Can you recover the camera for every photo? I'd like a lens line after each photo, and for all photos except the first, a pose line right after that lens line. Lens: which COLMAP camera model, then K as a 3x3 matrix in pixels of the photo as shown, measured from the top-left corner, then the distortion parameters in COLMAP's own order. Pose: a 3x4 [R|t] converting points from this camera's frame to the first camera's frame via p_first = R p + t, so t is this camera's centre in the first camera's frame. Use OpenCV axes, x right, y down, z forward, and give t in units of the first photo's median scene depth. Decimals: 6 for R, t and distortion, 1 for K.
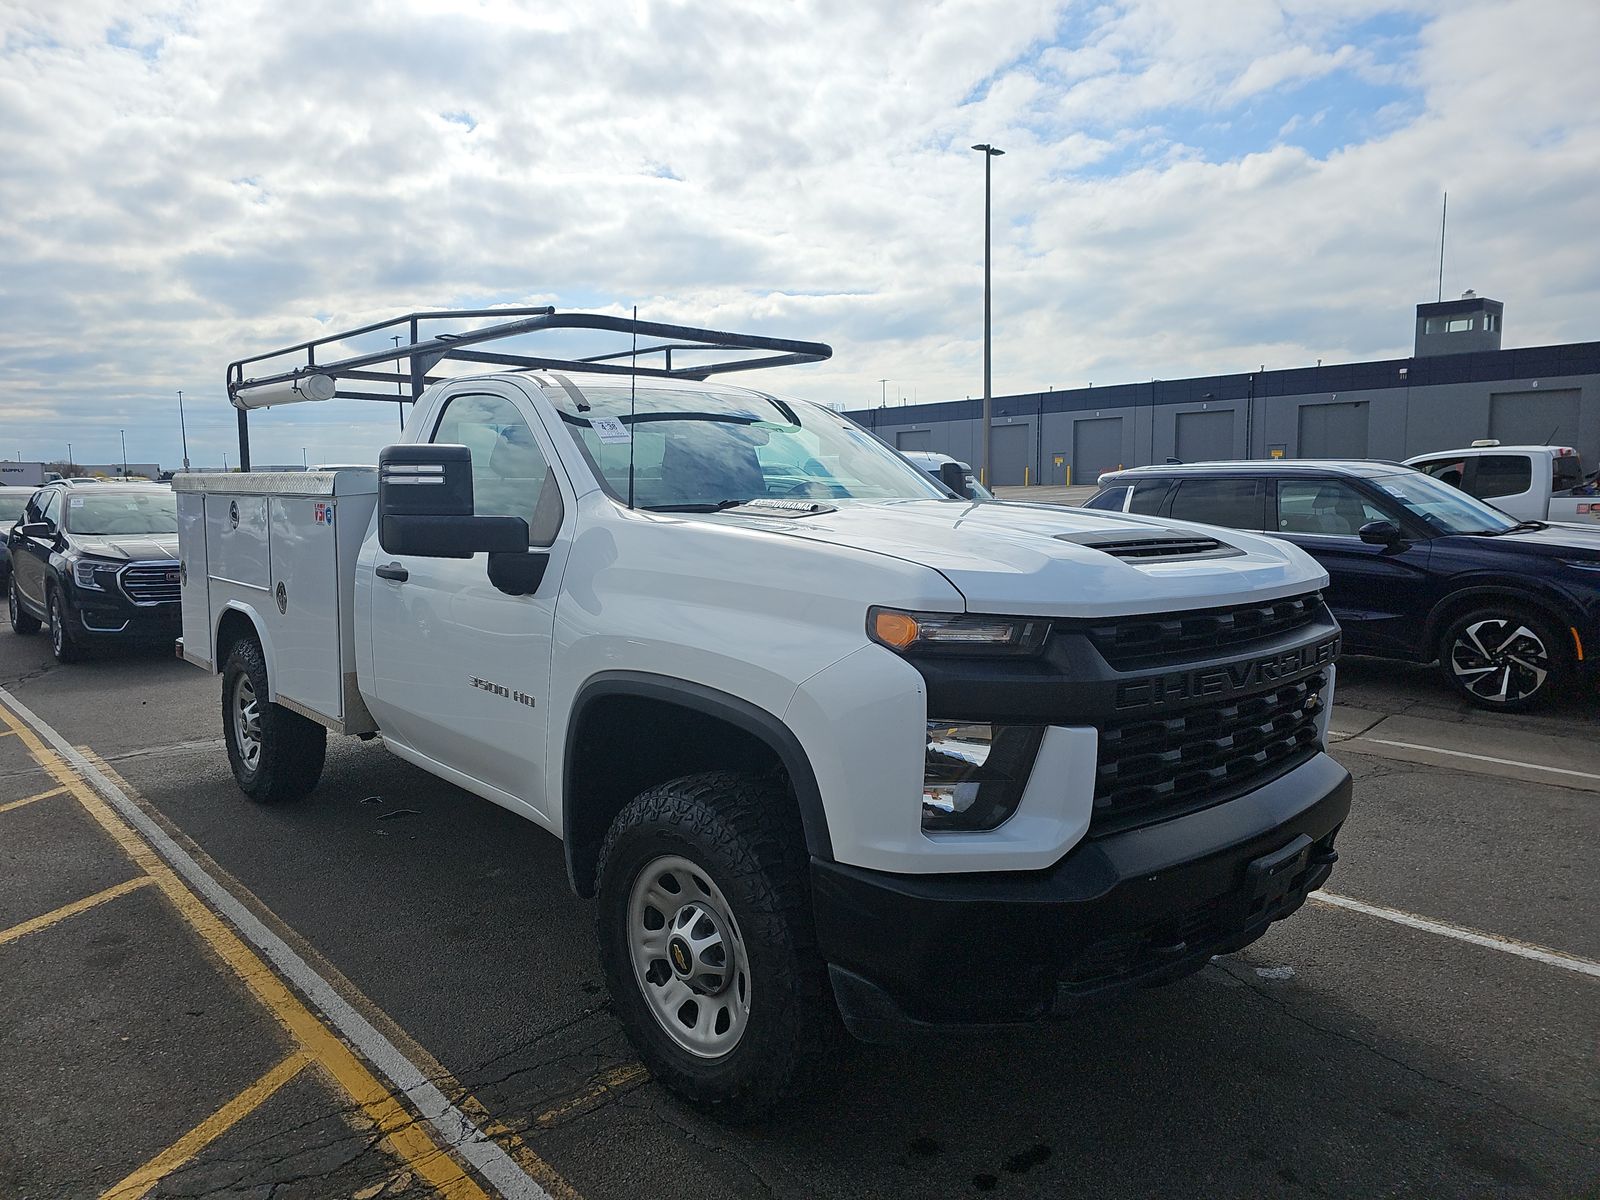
lens RADIAL K [[1042.4, 0, 795.1], [0, 1042.4, 596.9], [0, 0, 1]] dist [0.035447, -0.031836]
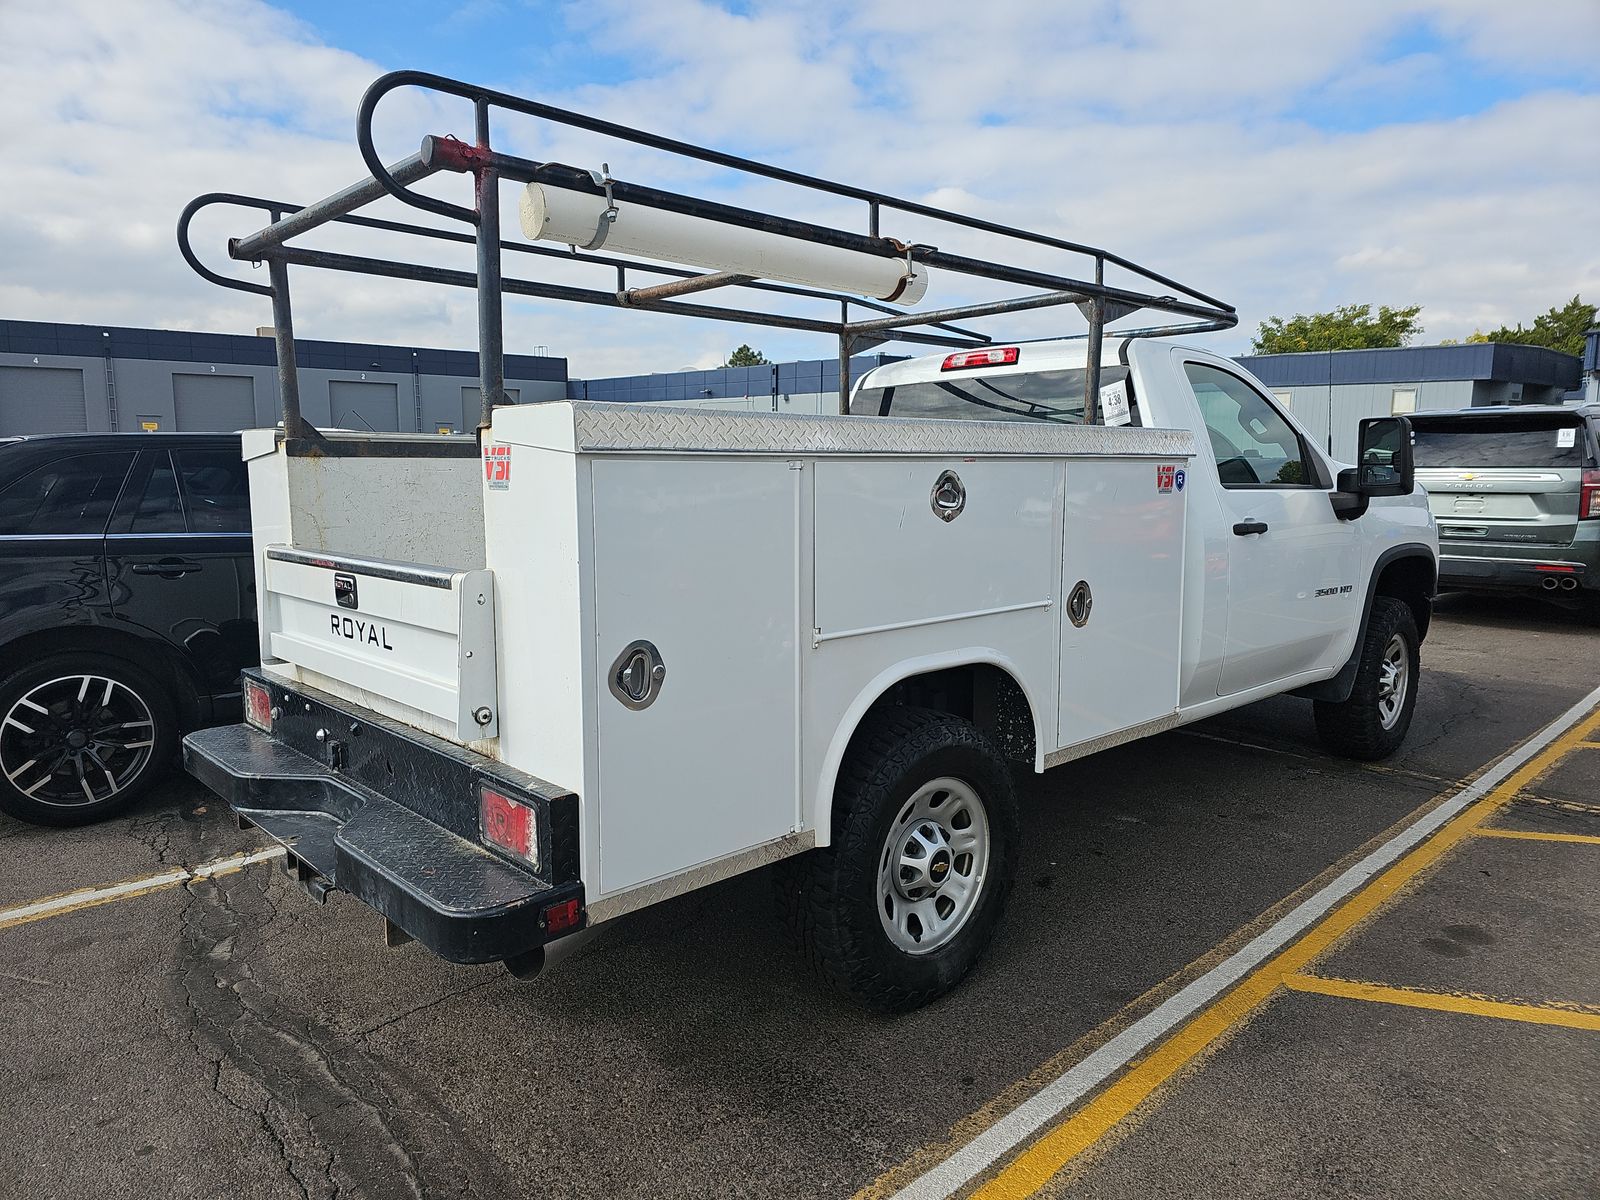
lens RADIAL K [[1042.4, 0, 830.8], [0, 1042.4, 591.0], [0, 0, 1]] dist [0.035447, -0.031836]
pose [[-0.010333, -0.124599, 0.992153, -1.683457], [0.115057, 0.985468, 0.124957, -0.162696], [-0.993305, 0.115445, 0.004153, 1.662417]]
